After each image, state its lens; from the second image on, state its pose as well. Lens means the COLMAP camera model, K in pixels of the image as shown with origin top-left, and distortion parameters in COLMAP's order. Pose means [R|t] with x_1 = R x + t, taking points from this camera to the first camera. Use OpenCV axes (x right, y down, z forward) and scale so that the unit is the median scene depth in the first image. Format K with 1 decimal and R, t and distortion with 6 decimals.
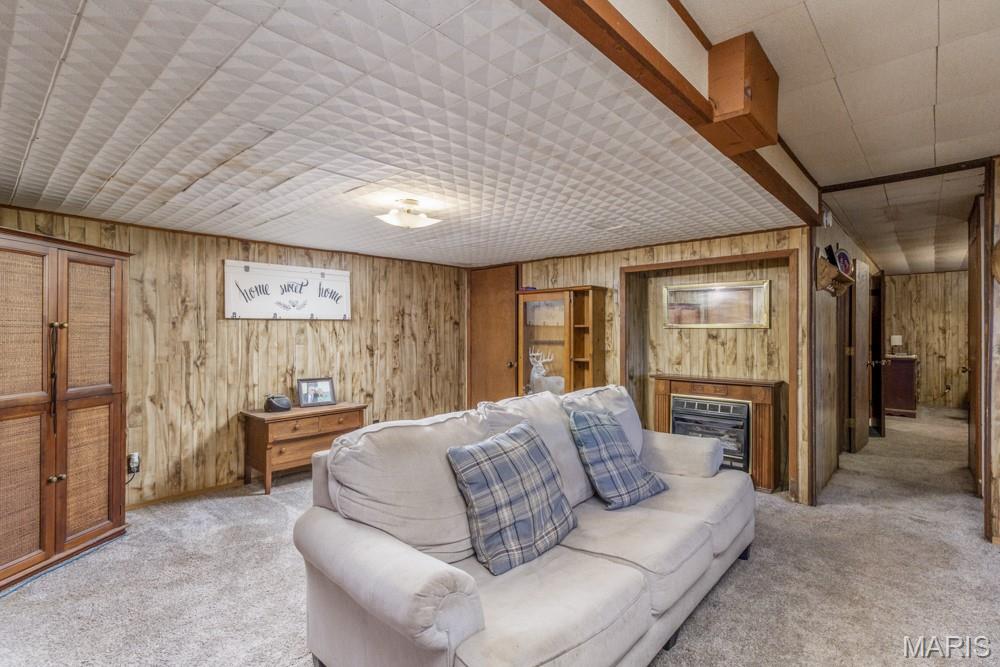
lens RADIAL K [[479.2, 0, 501.3], [0, 479.2, 330.8], [0, 0, 1]] dist [0.000904, 0.000054]
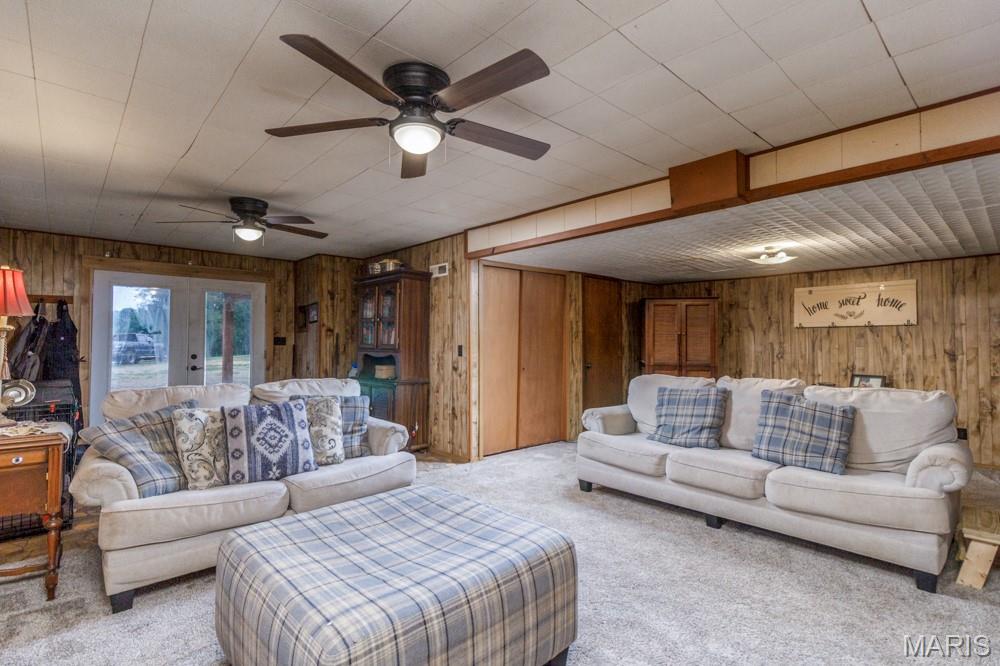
lens RADIAL K [[479.2, 0, 501.1], [0, 479.2, 333.2], [0, 0, 1]] dist [0.000904, 0.000054]
pose [[-0.103193, -0.019832, -0.994464, 0.924947], [-0.003782, 0.999802, -0.019546, 0.022154], [0.994654, 0.001744, -0.103248, 0.222057]]
